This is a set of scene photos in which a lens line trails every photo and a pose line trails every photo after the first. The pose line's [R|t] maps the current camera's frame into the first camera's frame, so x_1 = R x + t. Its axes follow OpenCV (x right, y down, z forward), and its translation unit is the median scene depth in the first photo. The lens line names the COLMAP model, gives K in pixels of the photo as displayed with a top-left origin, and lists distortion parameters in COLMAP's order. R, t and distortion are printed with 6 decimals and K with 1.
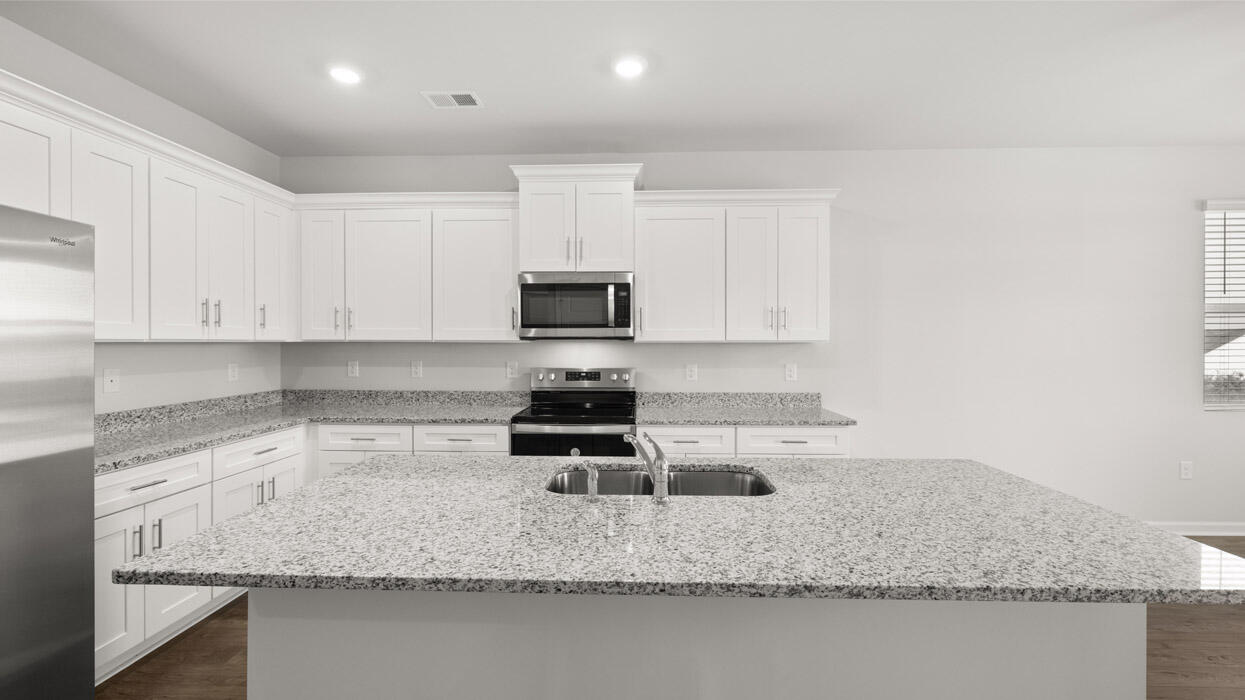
lens RADIAL K [[518.3, 0, 620.2], [0, 518.3, 343.8], [0, 0, 1]] dist [-0.002853, -0.000217]
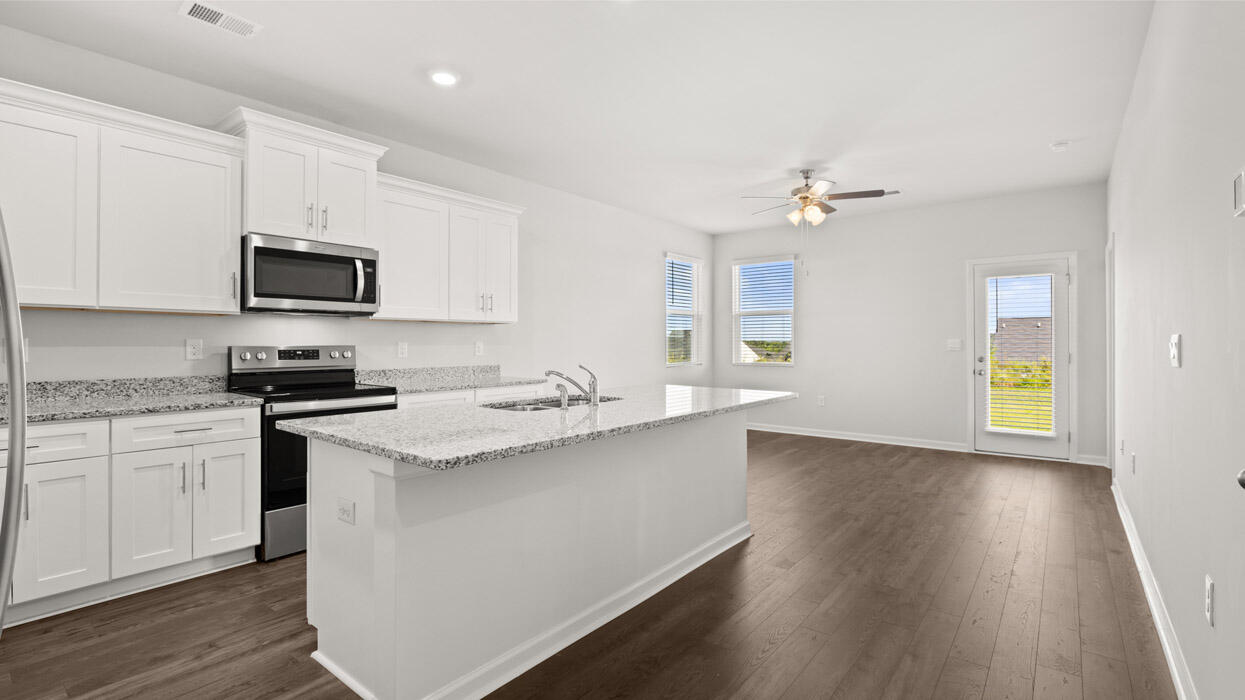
lens RADIAL K [[552.7, 0, 616.8], [0, 552.7, 340.3], [0, 0, 1]] dist [-0.001344, -0.000166]
pose [[0.604932, 0.003317, 0.796270, -0.550096], [0.005070, 0.999955, -0.008017, 0.051486], [-0.796261, 0.008887, 0.604888, -0.041253]]
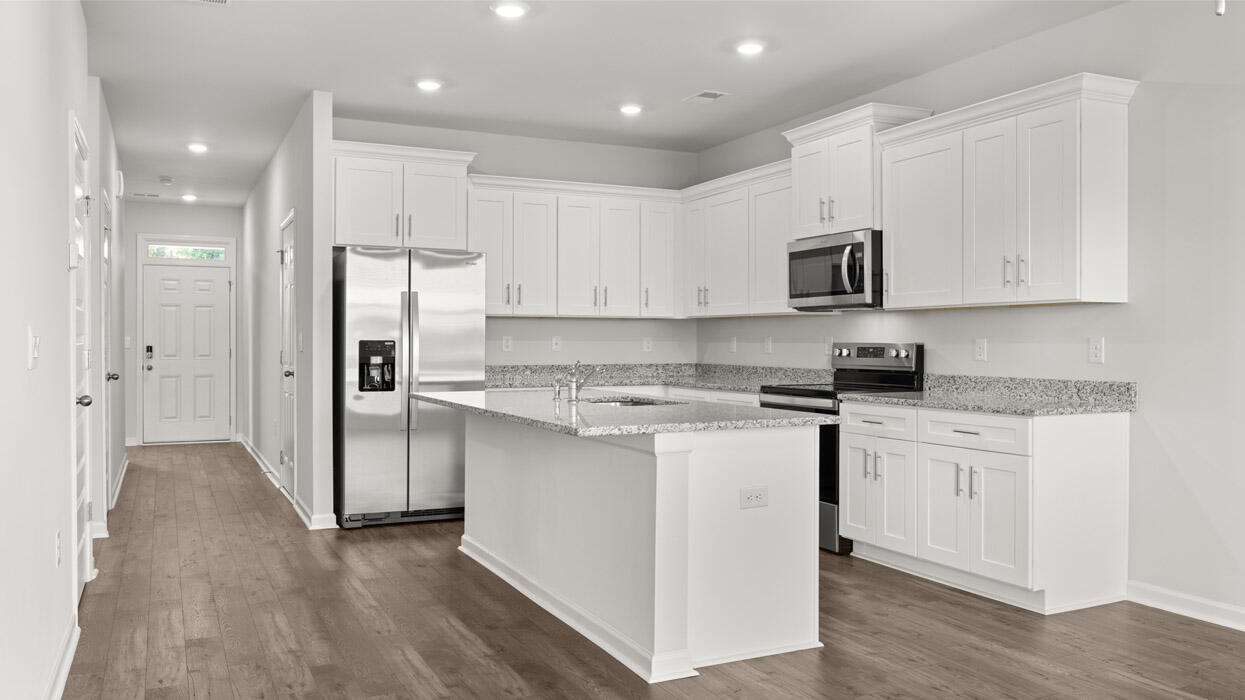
lens RADIAL K [[957.8, 0, 622.5], [0, 957.8, 350.0], [0, 0, 1]] dist [-0.011199, -0.000198]
pose [[0.463015, 0.006962, -0.886323, 1.224413], [-0.004938, 0.999974, 0.005275, 0.056401], [0.886336, 0.001934, 0.463038, -0.099170]]
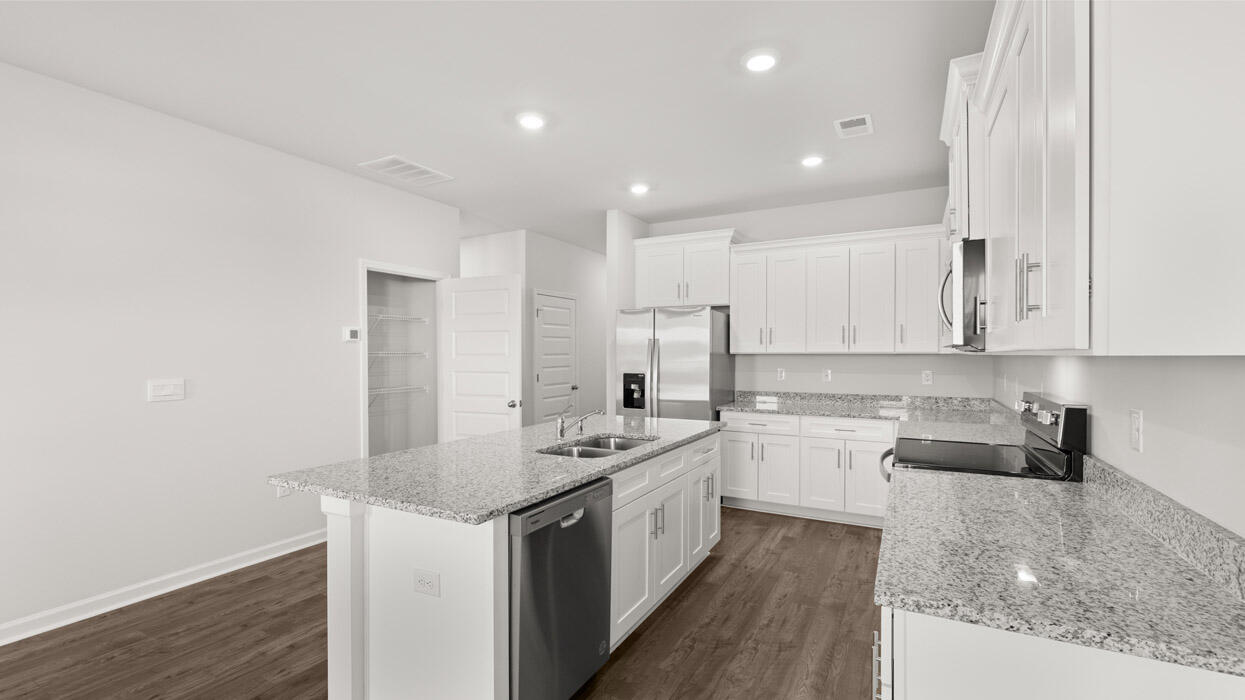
lens RADIAL K [[537.4, 0, 618.8], [0, 537.4, 357.0], [0, 0, 1]] dist [-0.001779, -0.000050]
pose [[-0.447627, 0.006452, -0.894197, 0.757129], [-0.002450, 0.999961, 0.008441, -0.004596], [0.894217, 0.005969, -0.447593, 0.910871]]
